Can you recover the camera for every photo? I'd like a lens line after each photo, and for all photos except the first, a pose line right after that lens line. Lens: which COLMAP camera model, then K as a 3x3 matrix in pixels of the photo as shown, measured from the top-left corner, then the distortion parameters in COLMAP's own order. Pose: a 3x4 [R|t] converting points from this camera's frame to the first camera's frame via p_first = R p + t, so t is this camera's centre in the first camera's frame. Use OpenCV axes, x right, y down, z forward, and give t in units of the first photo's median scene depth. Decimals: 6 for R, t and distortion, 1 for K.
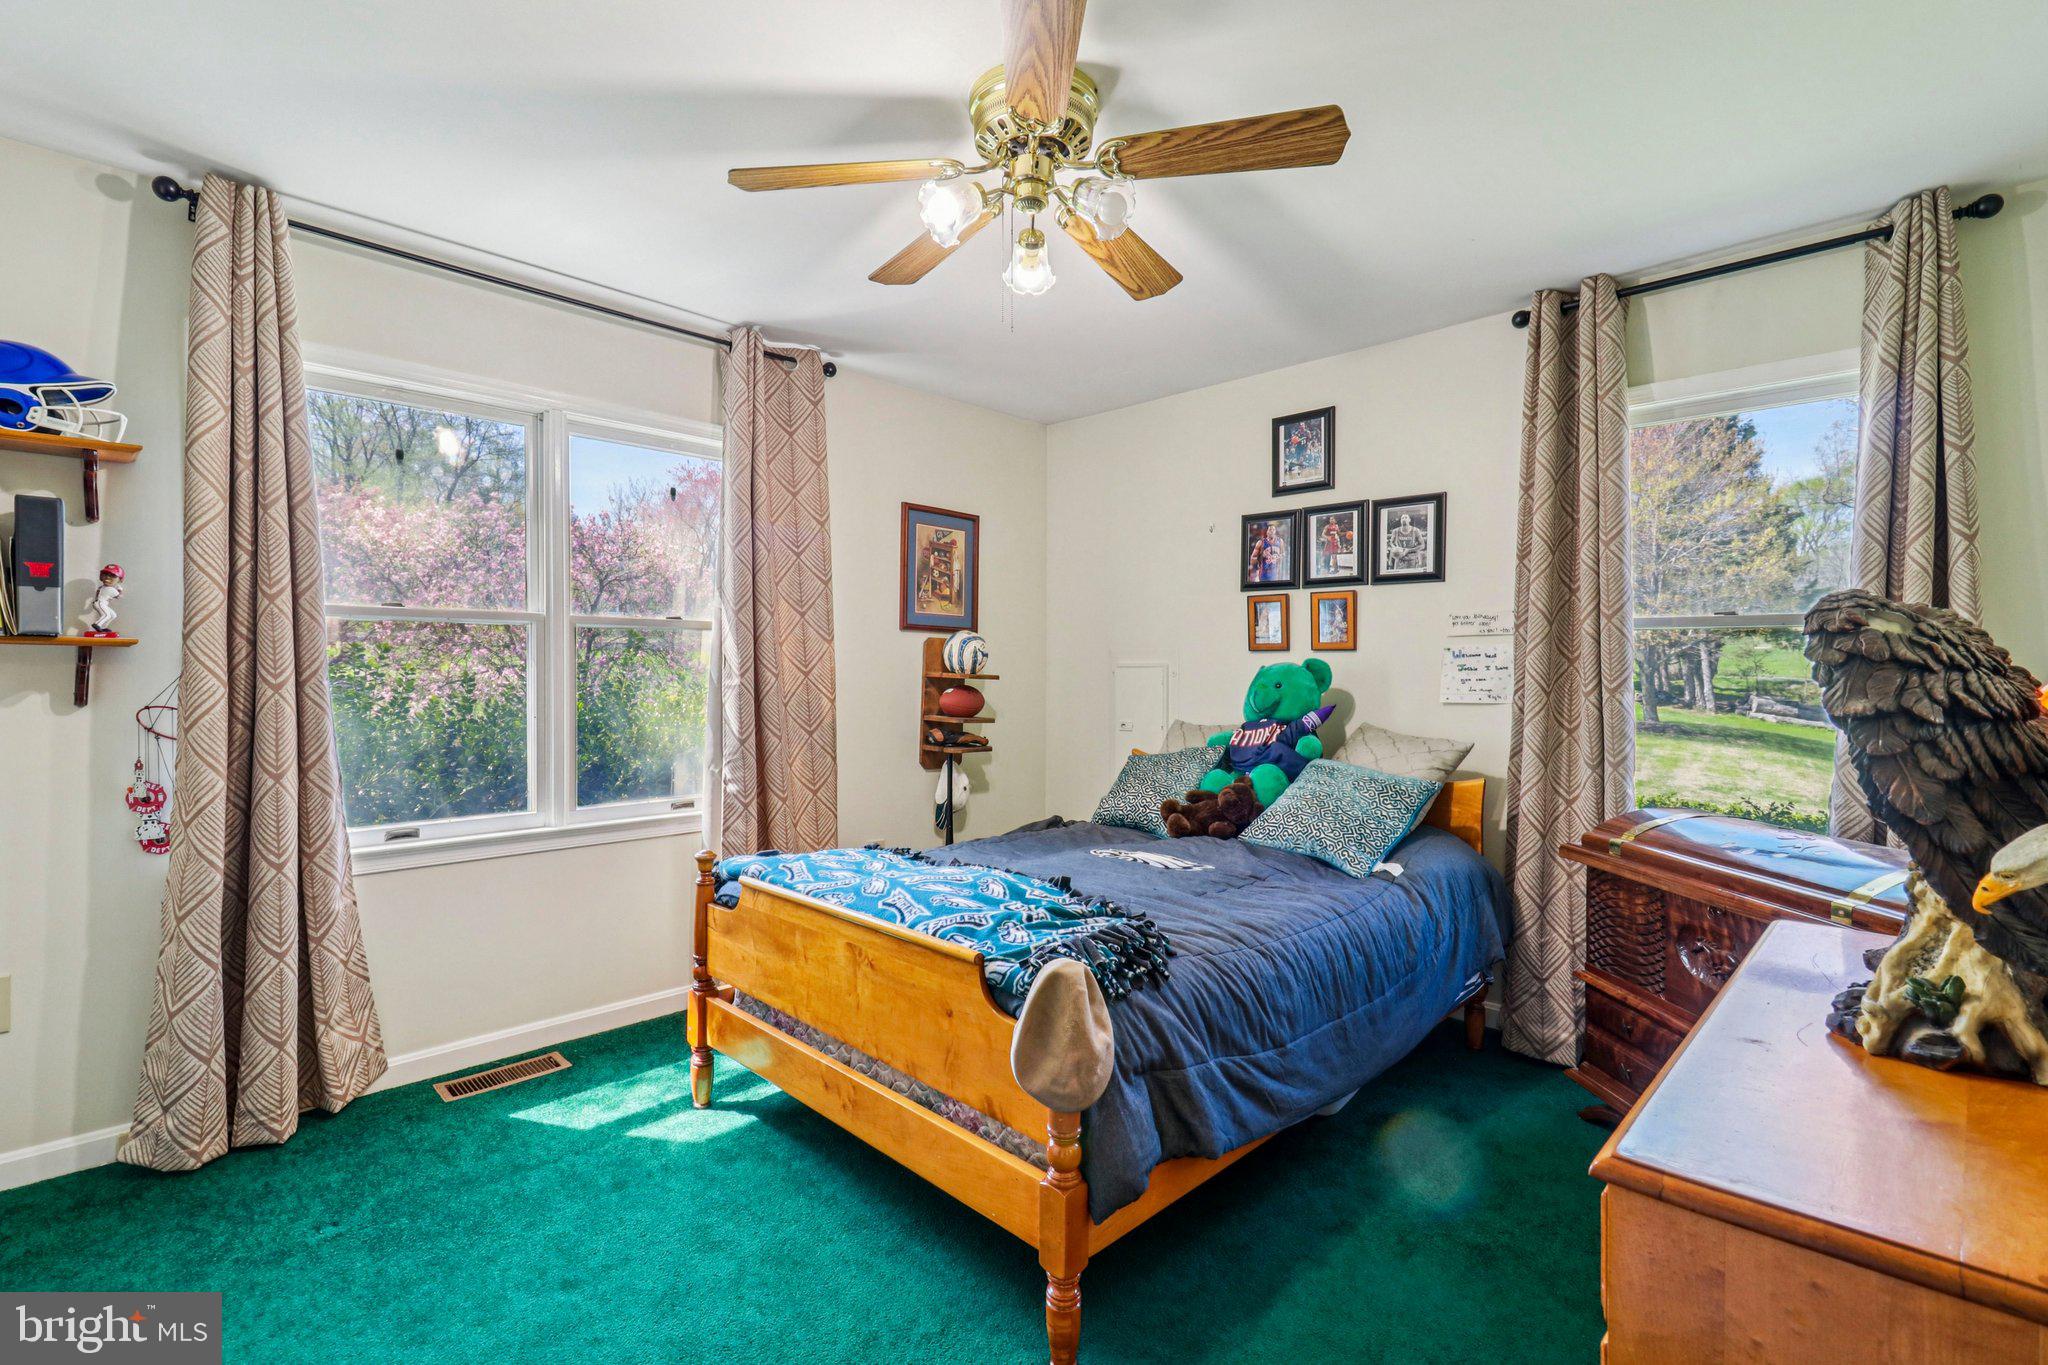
lens RADIAL K [[948.7, 0, 1025.9], [0, 948.7, 687.6], [0, 0, 1]] dist [-0.000561, -0.000270]
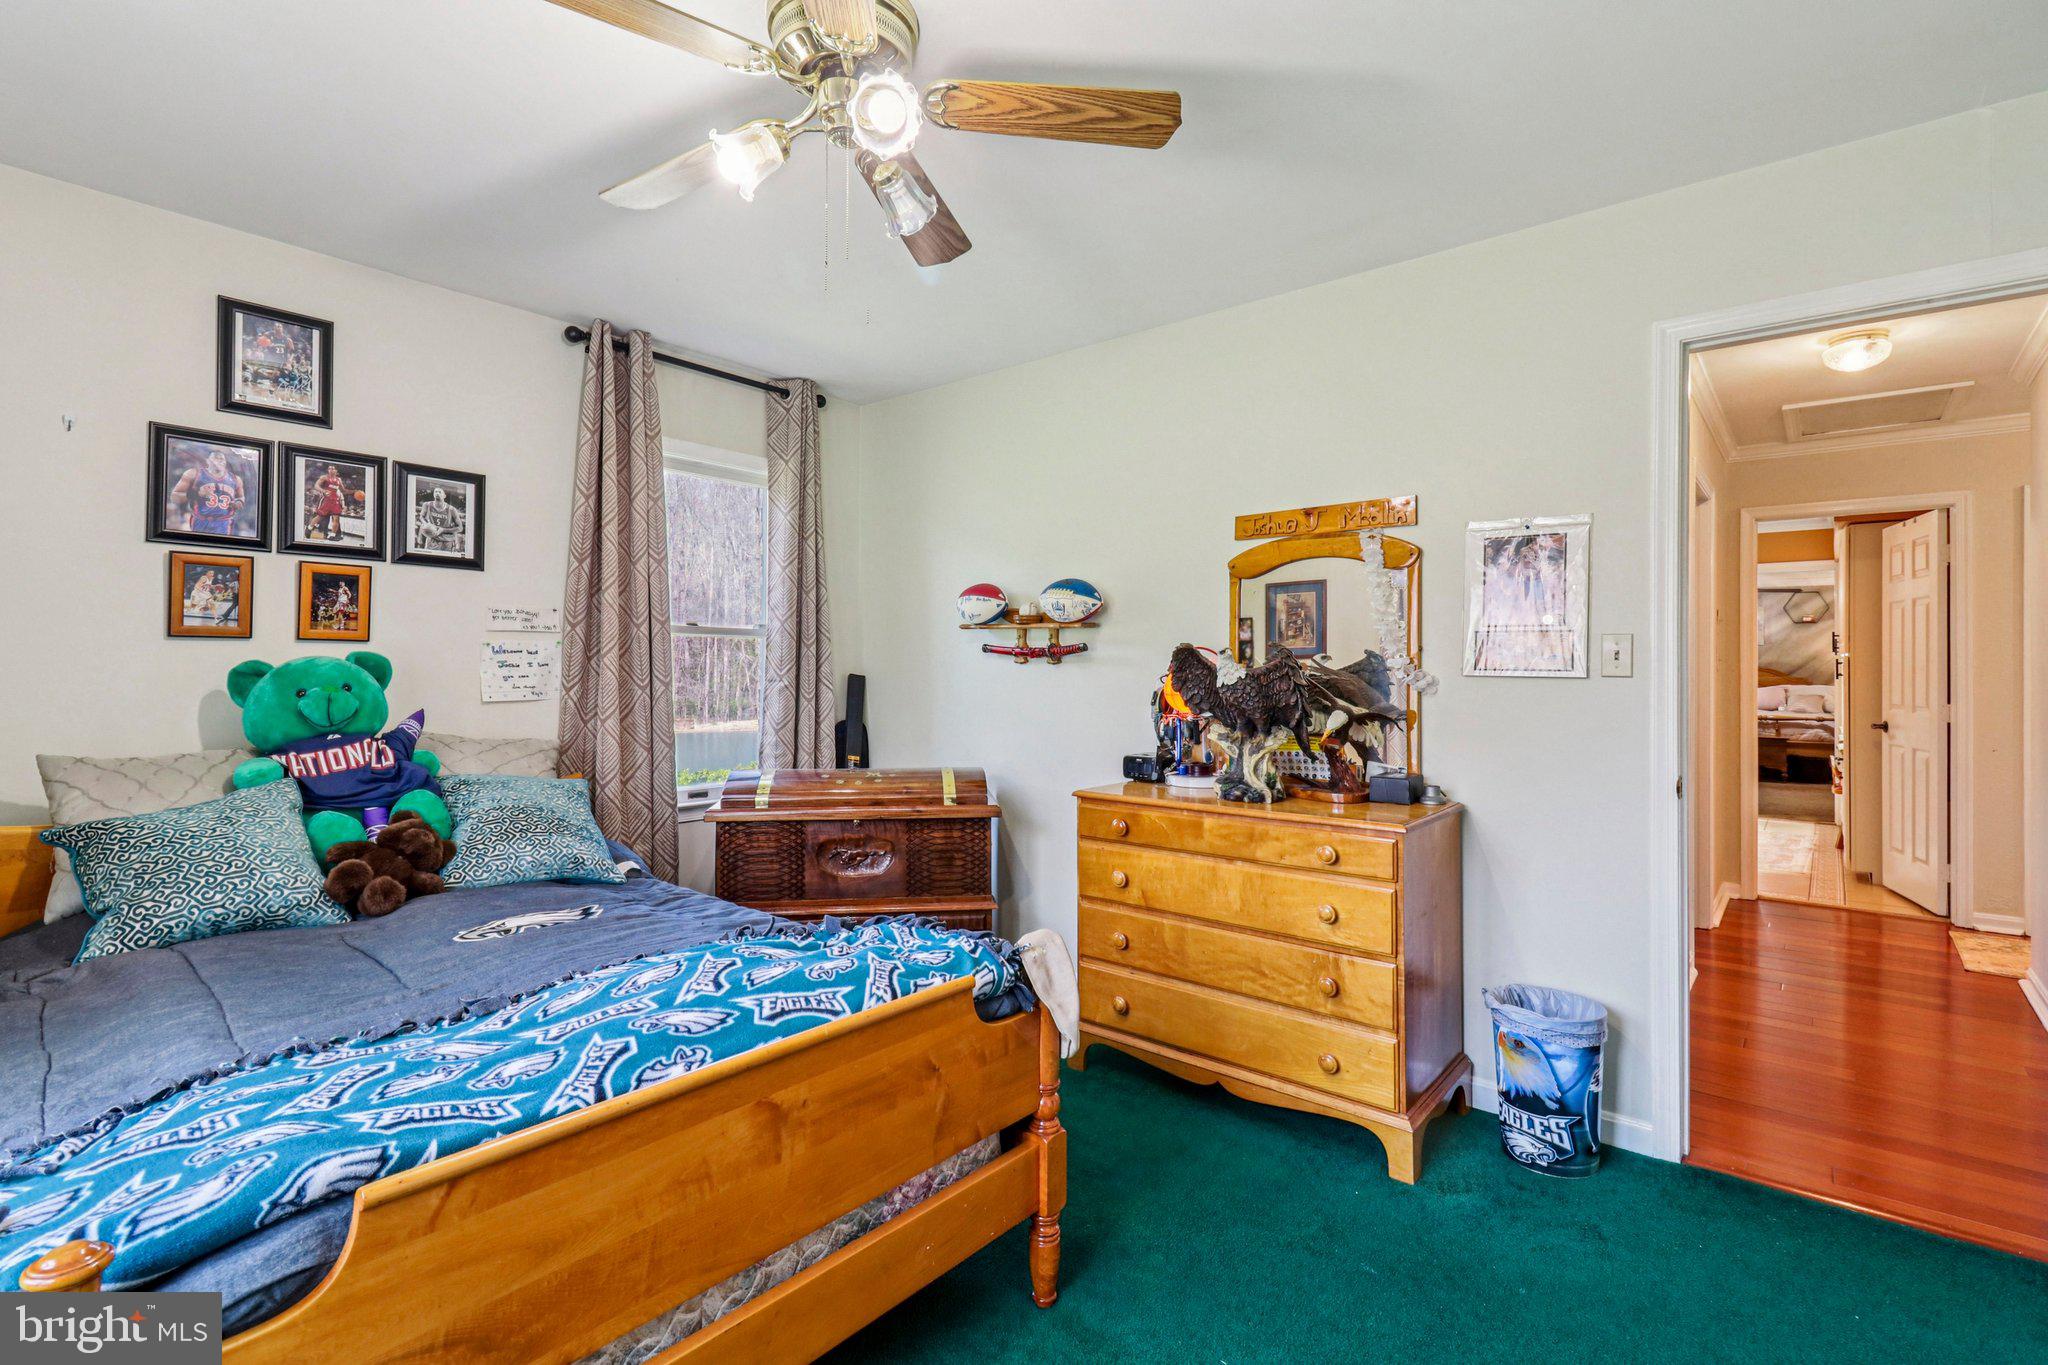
lens RADIAL K [[948.7, 0, 1027.4], [0, 948.7, 666.0], [0, 0, 1]] dist [-0.000561, -0.000270]
pose [[-0.097270, -0.000229, 0.995258, -0.521272], [0.015120, 0.999884, 0.001708, -0.012270], [-0.995143, 0.015214, -0.097255, 0.548940]]
